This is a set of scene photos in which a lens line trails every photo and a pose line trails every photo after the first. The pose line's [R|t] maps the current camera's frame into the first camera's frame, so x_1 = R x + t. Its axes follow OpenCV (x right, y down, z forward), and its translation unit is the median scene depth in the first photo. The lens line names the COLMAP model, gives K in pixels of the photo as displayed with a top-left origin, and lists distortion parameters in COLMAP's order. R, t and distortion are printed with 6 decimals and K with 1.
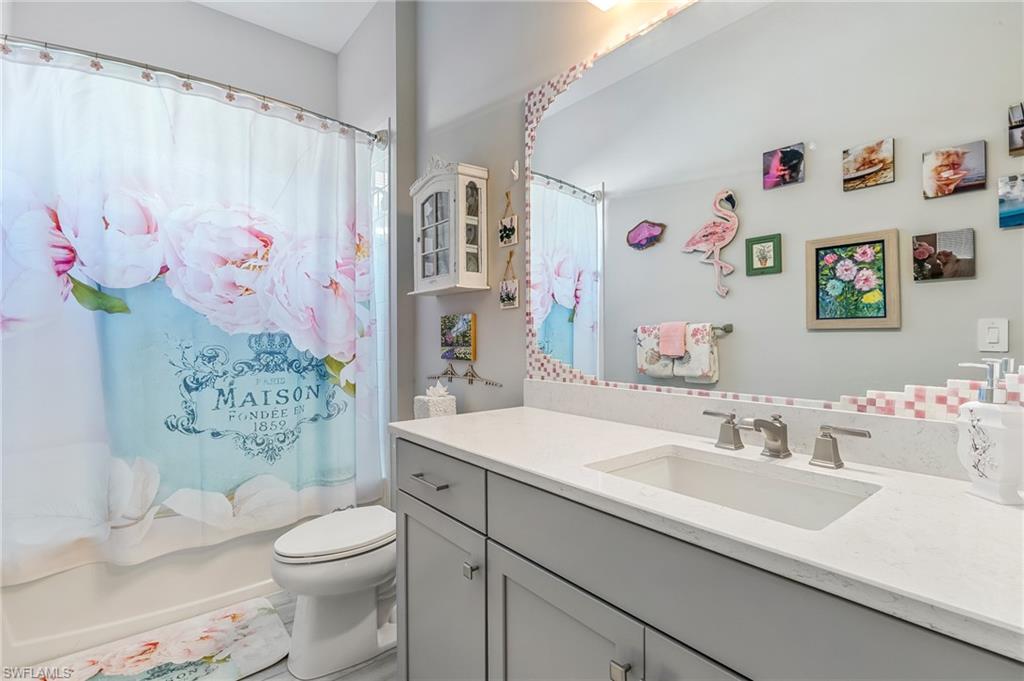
lens RADIAL K [[487.2, 0, 512.0], [0, 487.2, 340.5], [0, 0, 1]] dist [-0.003957, -0.000490]
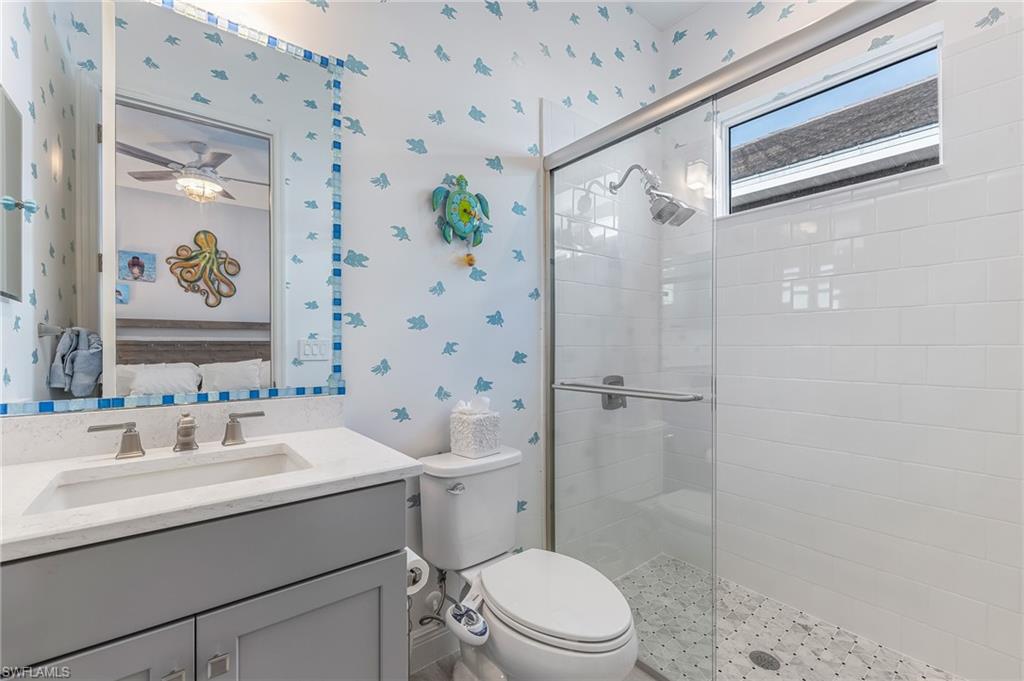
lens RADIAL K [[432.1, 0, 512.0], [0, 432.1, 340.5], [0, 0, 1]] dist [0.000163, -0.000236]
pose [[0.013149, 0.008461, 0.999878, -0.473762], [0.010372, 0.999909, -0.008597, -0.006268], [-0.999860, 0.010484, 0.013060, 0.196643]]
